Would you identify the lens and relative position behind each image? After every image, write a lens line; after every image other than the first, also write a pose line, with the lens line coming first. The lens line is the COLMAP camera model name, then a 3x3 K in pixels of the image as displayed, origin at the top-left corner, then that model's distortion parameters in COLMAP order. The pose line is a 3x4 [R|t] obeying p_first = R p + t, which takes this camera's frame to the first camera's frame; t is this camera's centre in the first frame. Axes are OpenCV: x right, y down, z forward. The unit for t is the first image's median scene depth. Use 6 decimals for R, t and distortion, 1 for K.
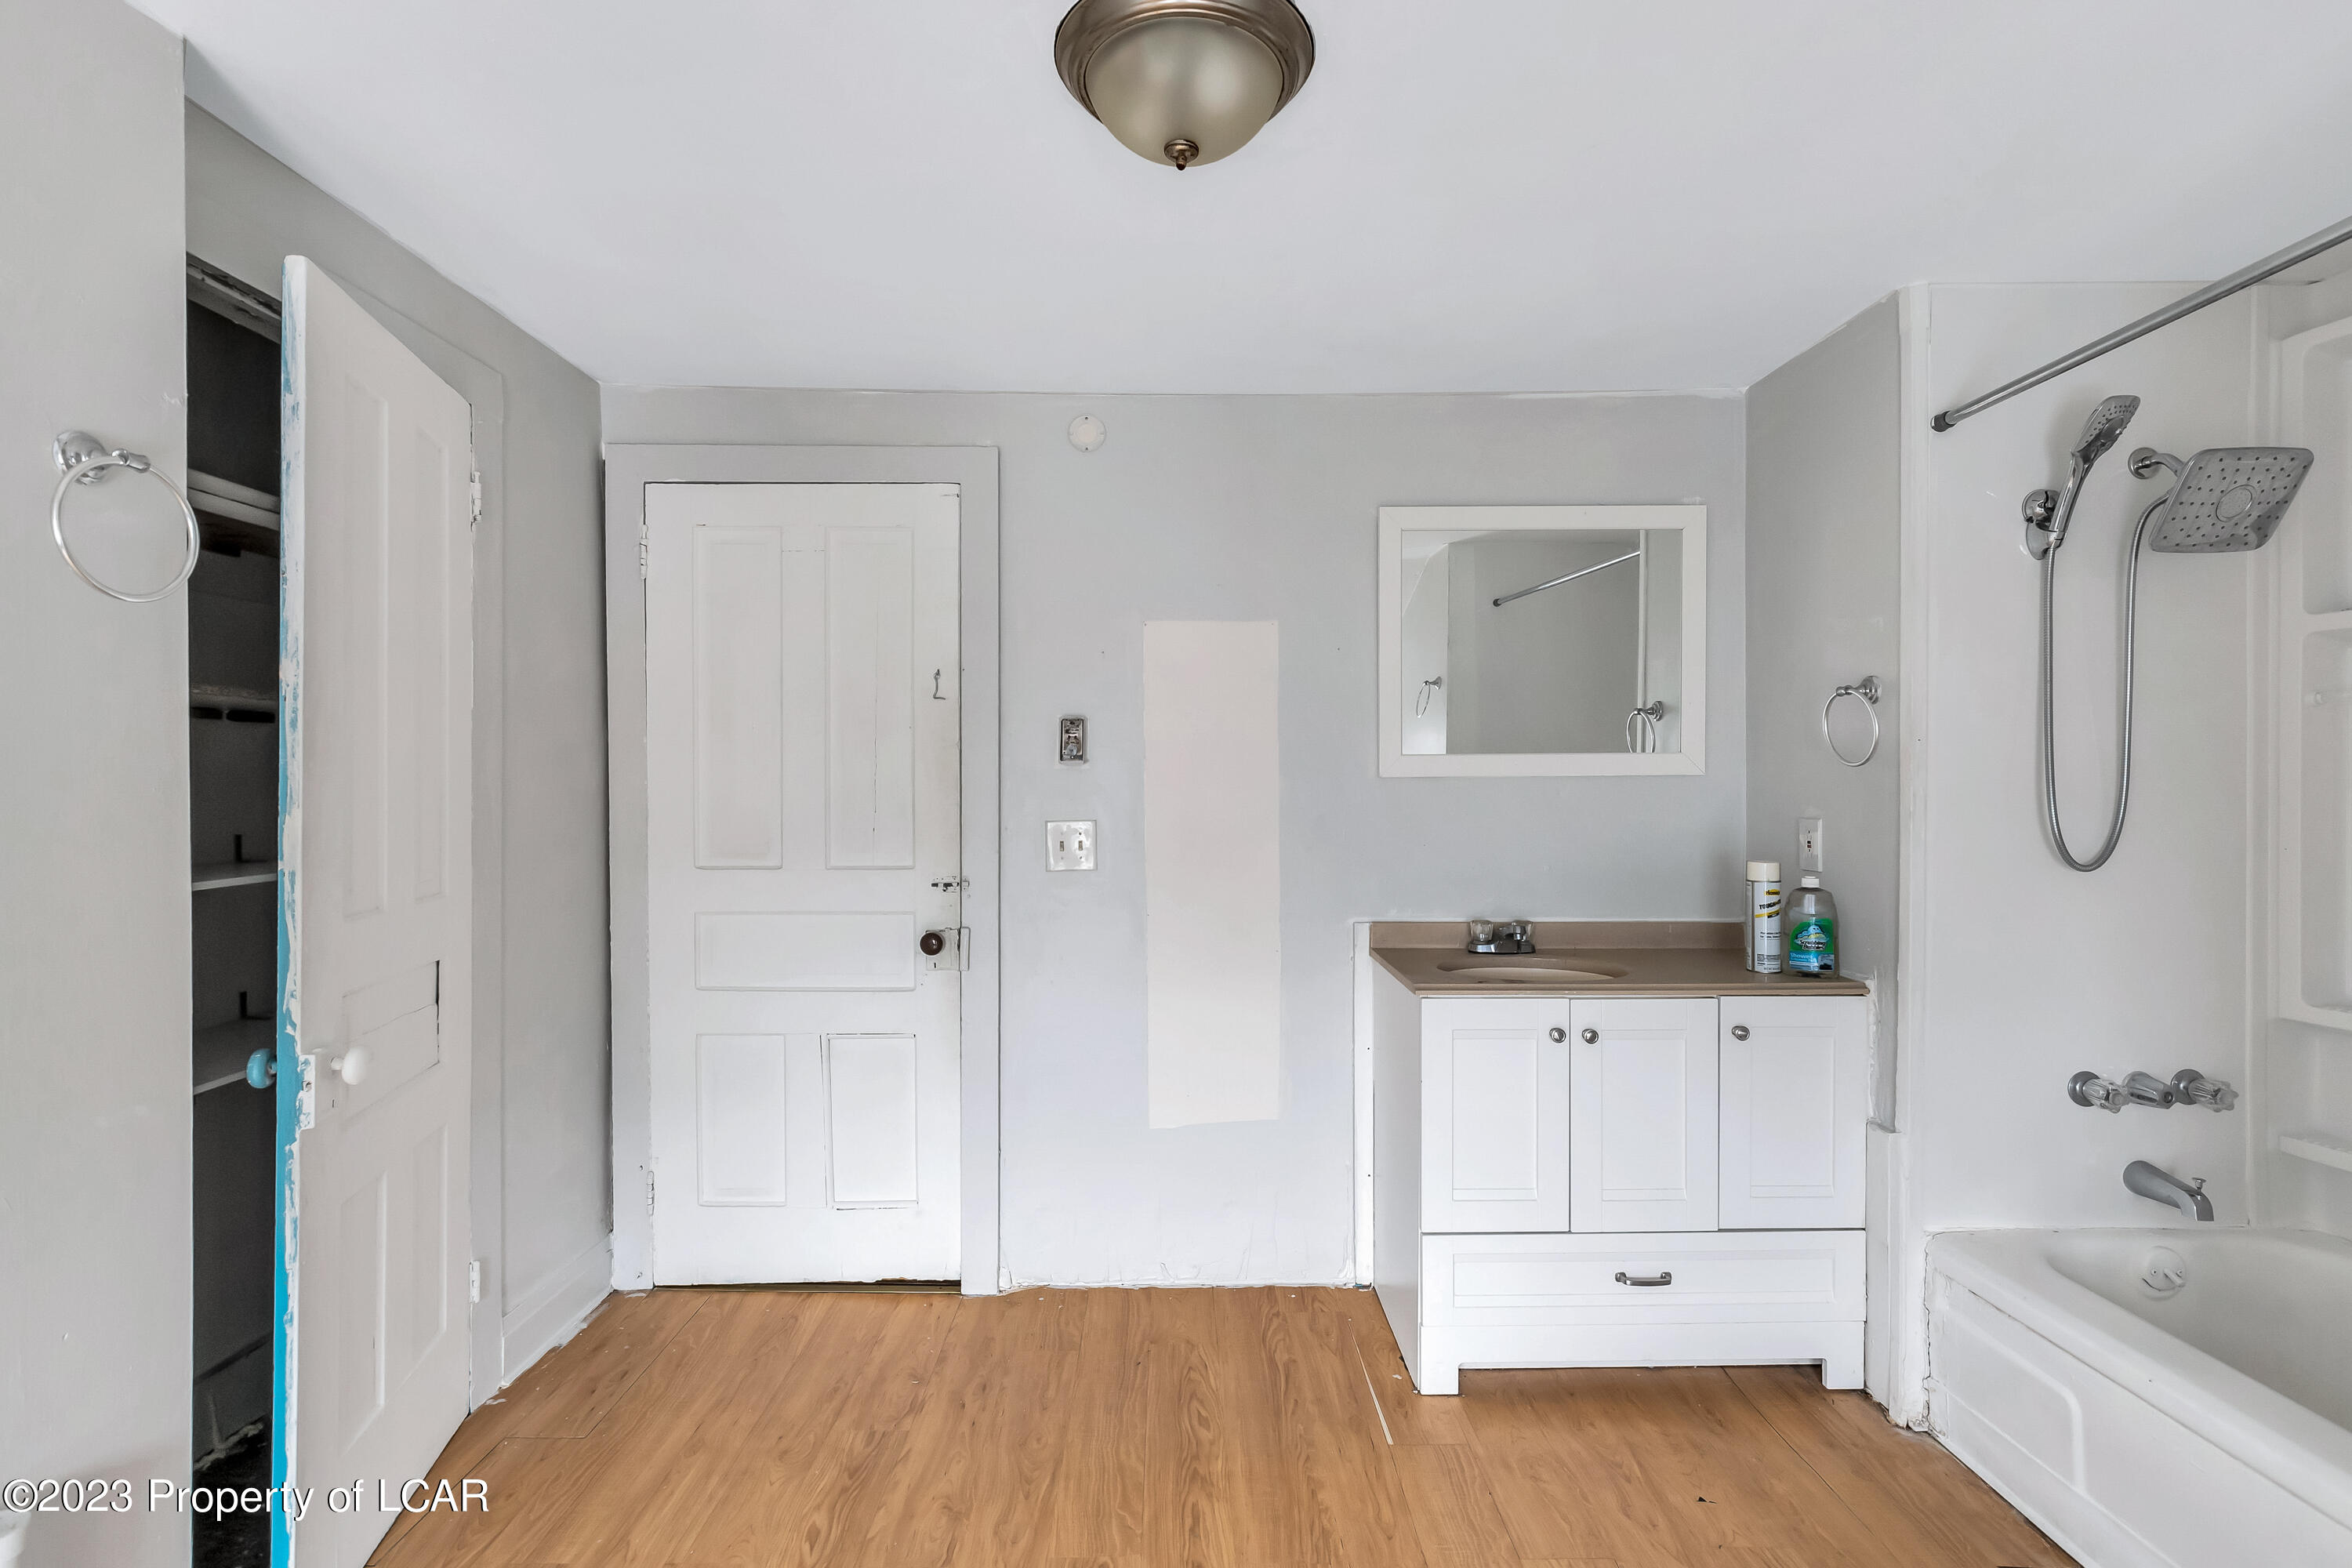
lens RADIAL K [[1077.1, 0, 1192.7], [0, 1077.1, 773.5], [0, 0, 1]] dist [0.022069, -0.000229]
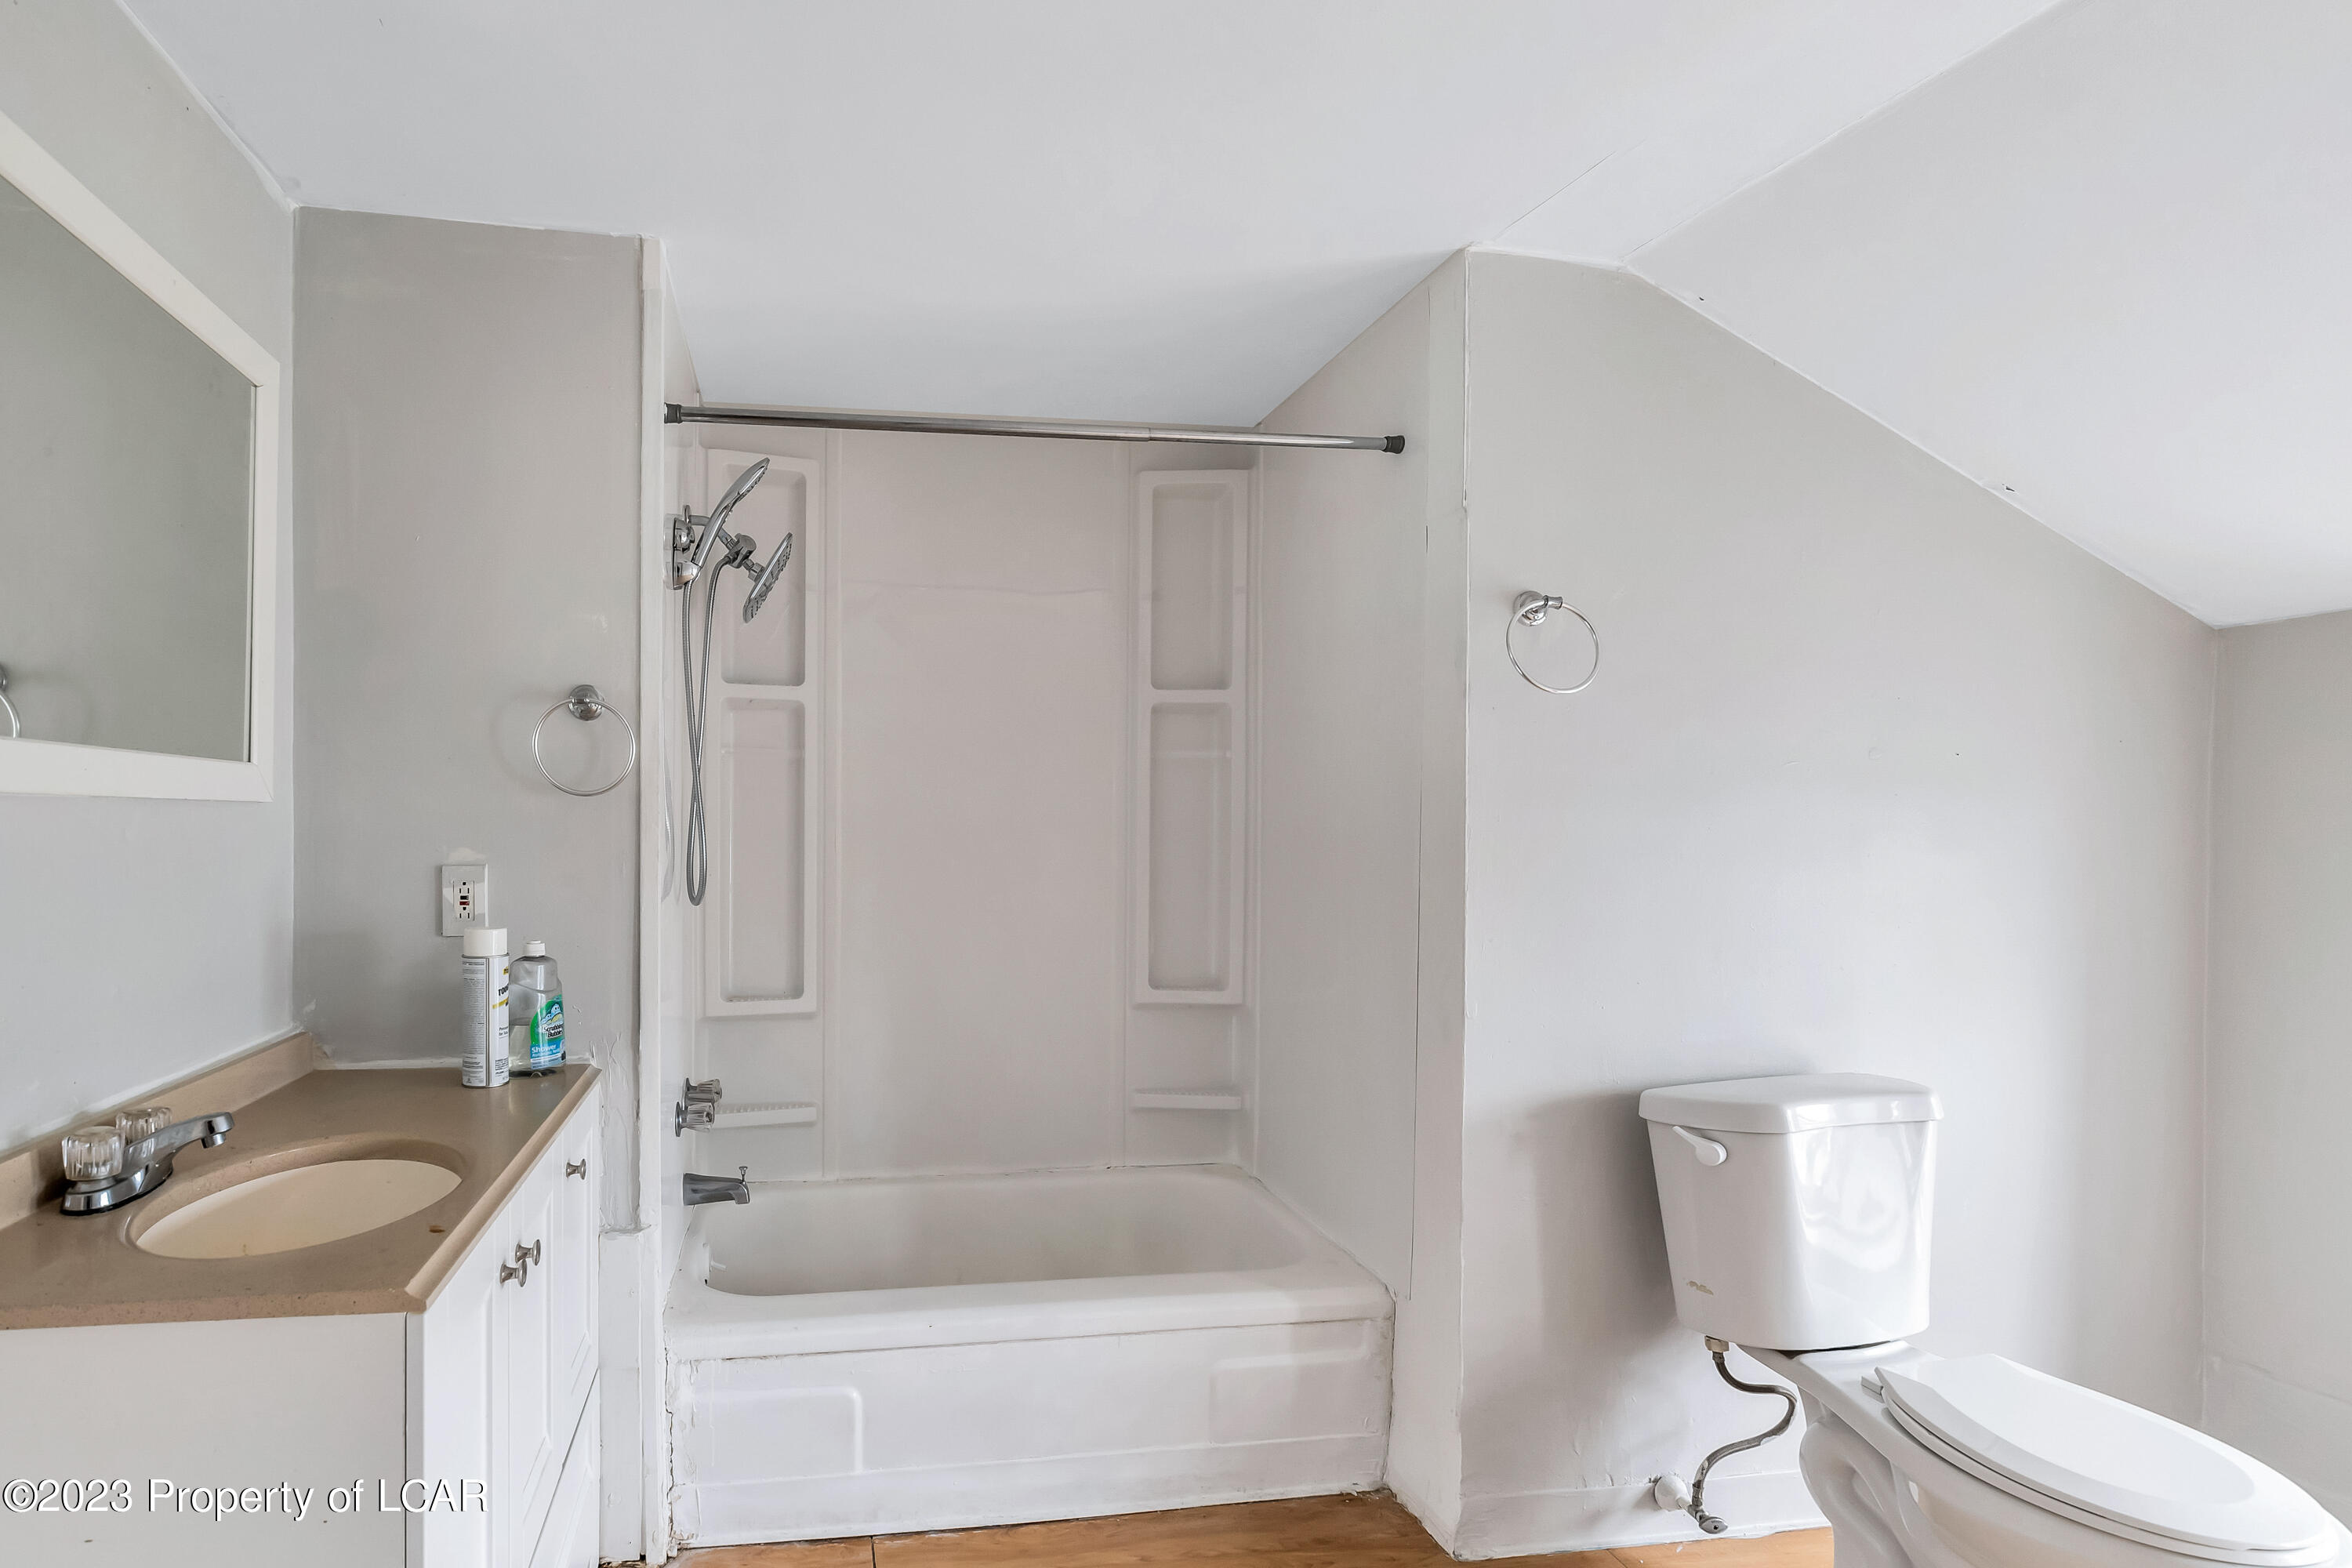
lens RADIAL K [[1146.5, 0, 924.1], [0, 1146.5, 832.9], [0, 0, 1]] dist [-0.001449, -0.000523]
pose [[-0.102719, -0.004945, 0.994698, -0.255772], [-0.007213, 0.999965, 0.004226, 0.015548], [-0.994684, -0.006741, -0.102752, 0.854263]]
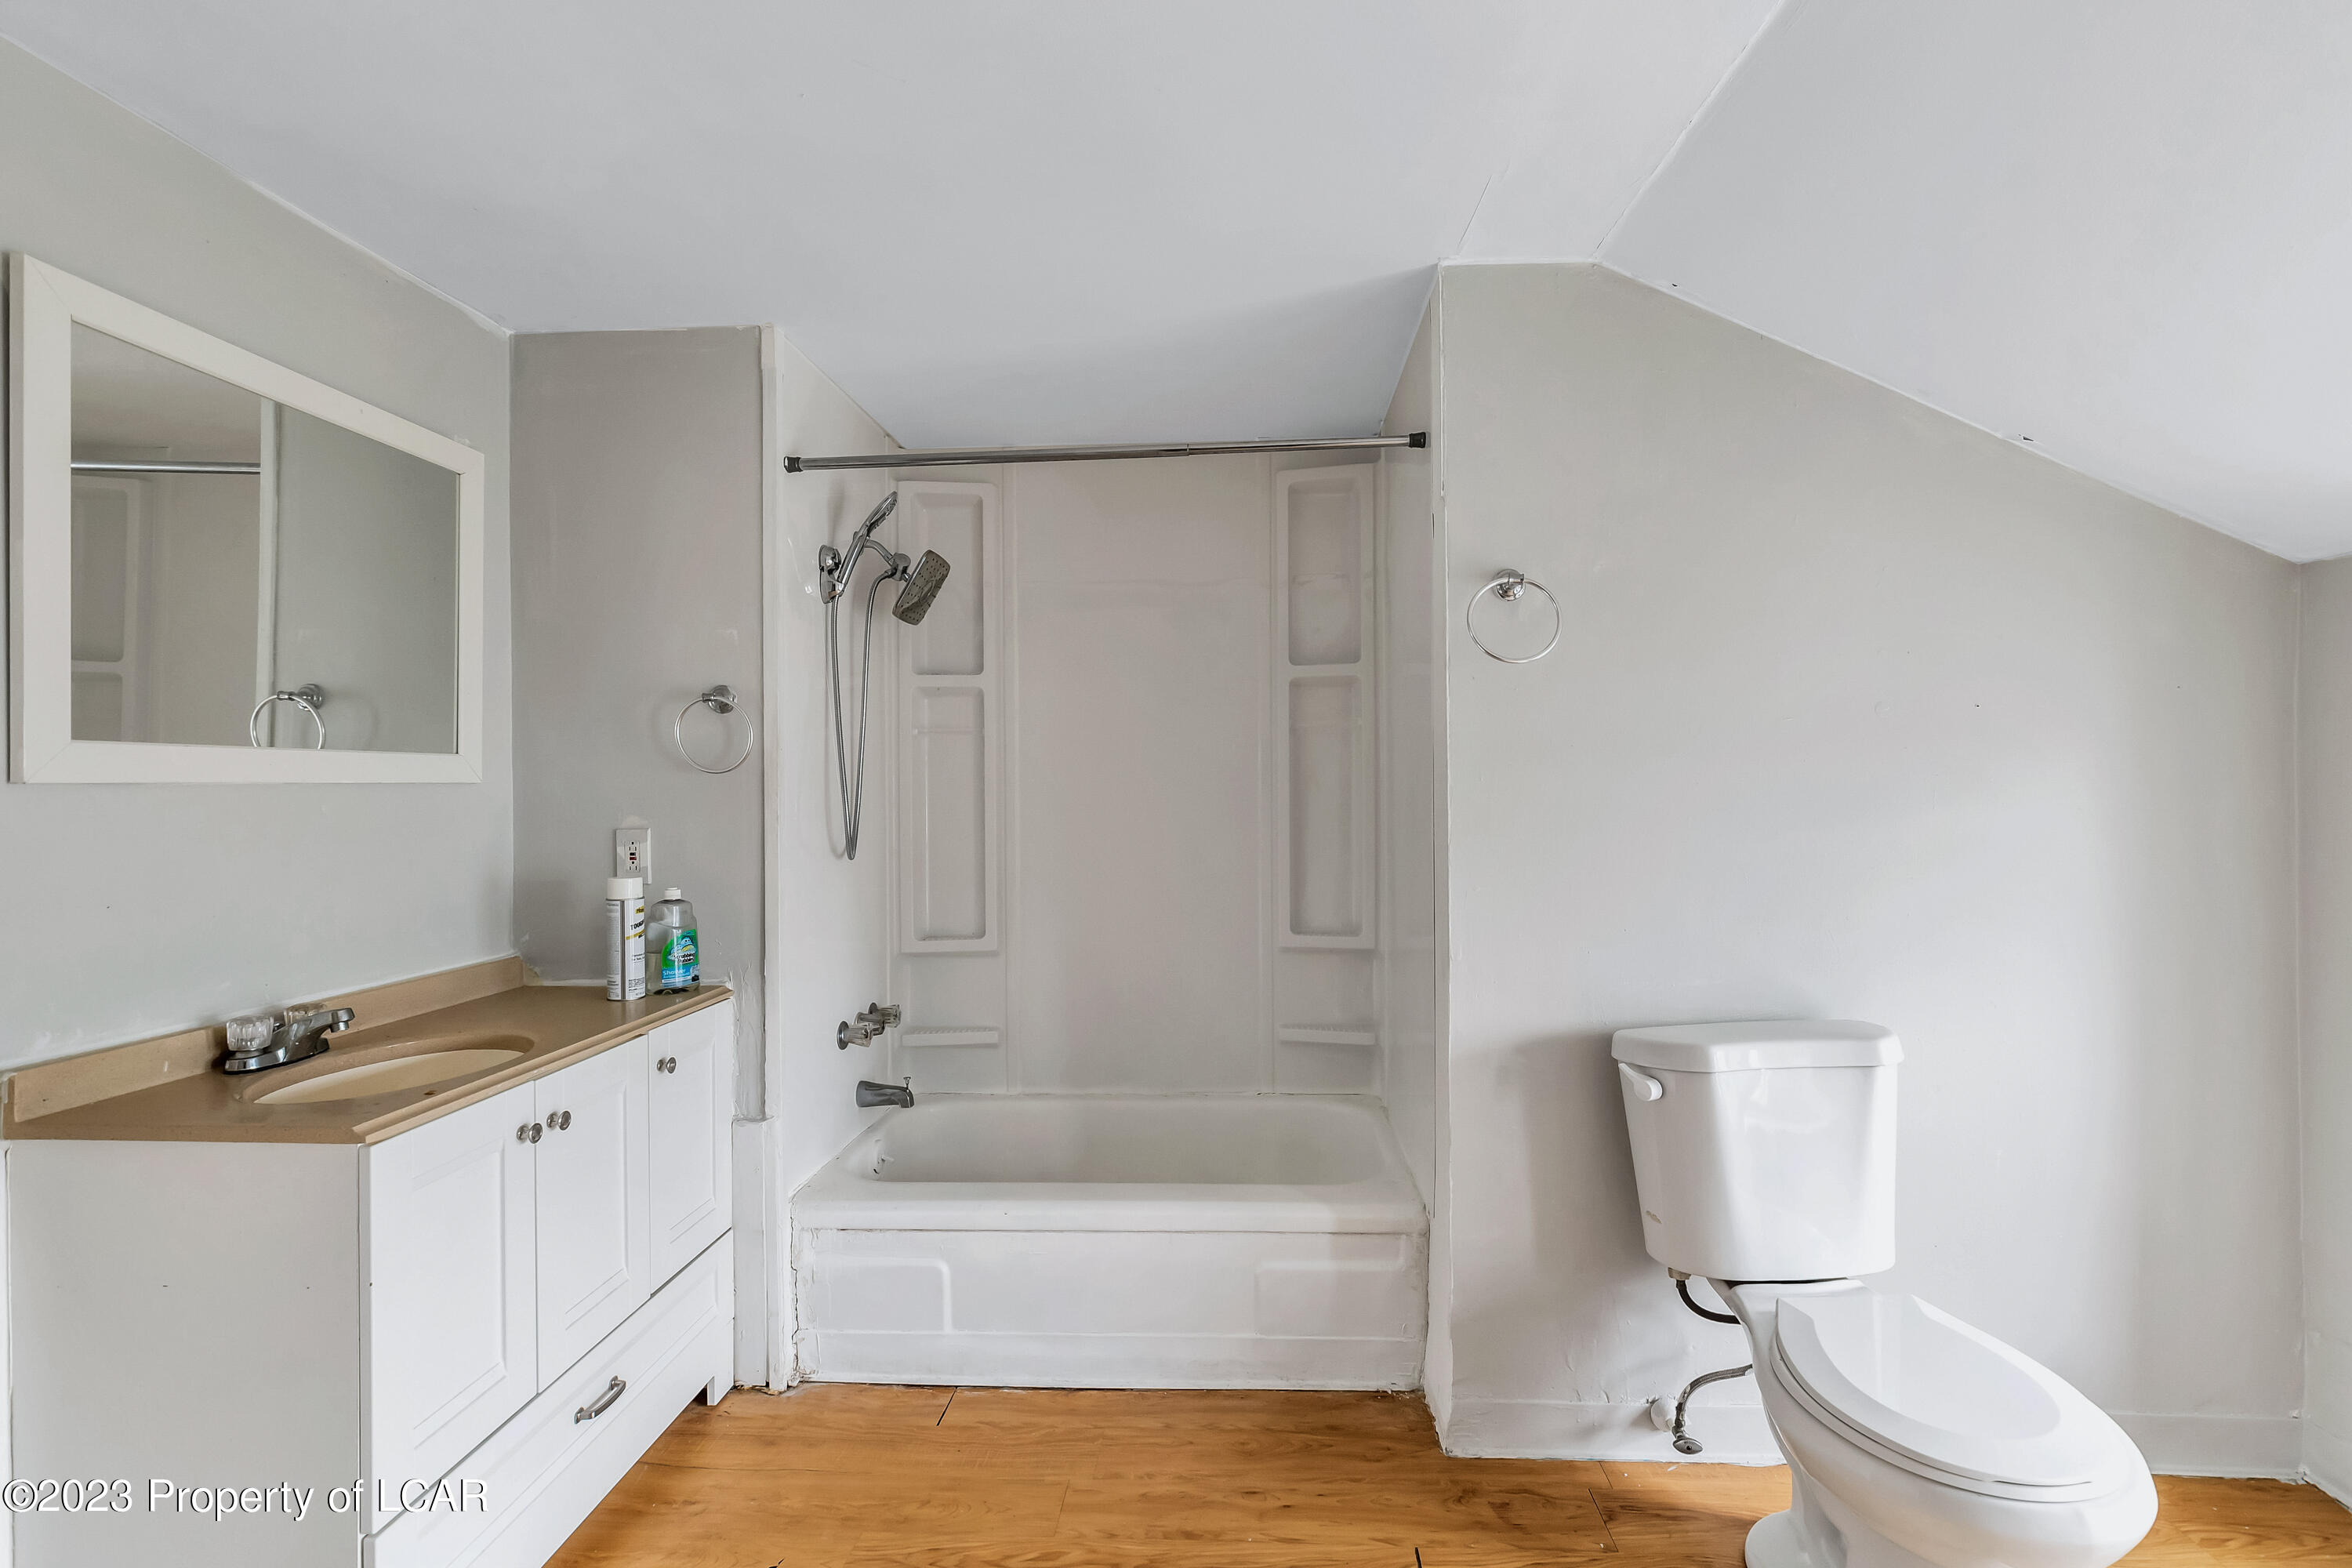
lens RADIAL K [[1062.6, 0, 1176.0], [0, 1062.6, 784.0], [0, 0, 1]] dist [-0.000122, -0.000589]
pose [[0.090036, 0.005375, 0.995924, -0.338434], [0.008517, 0.999945, -0.006166, 0.013544], [-0.995902, 0.009037, 0.089986, 0.497402]]
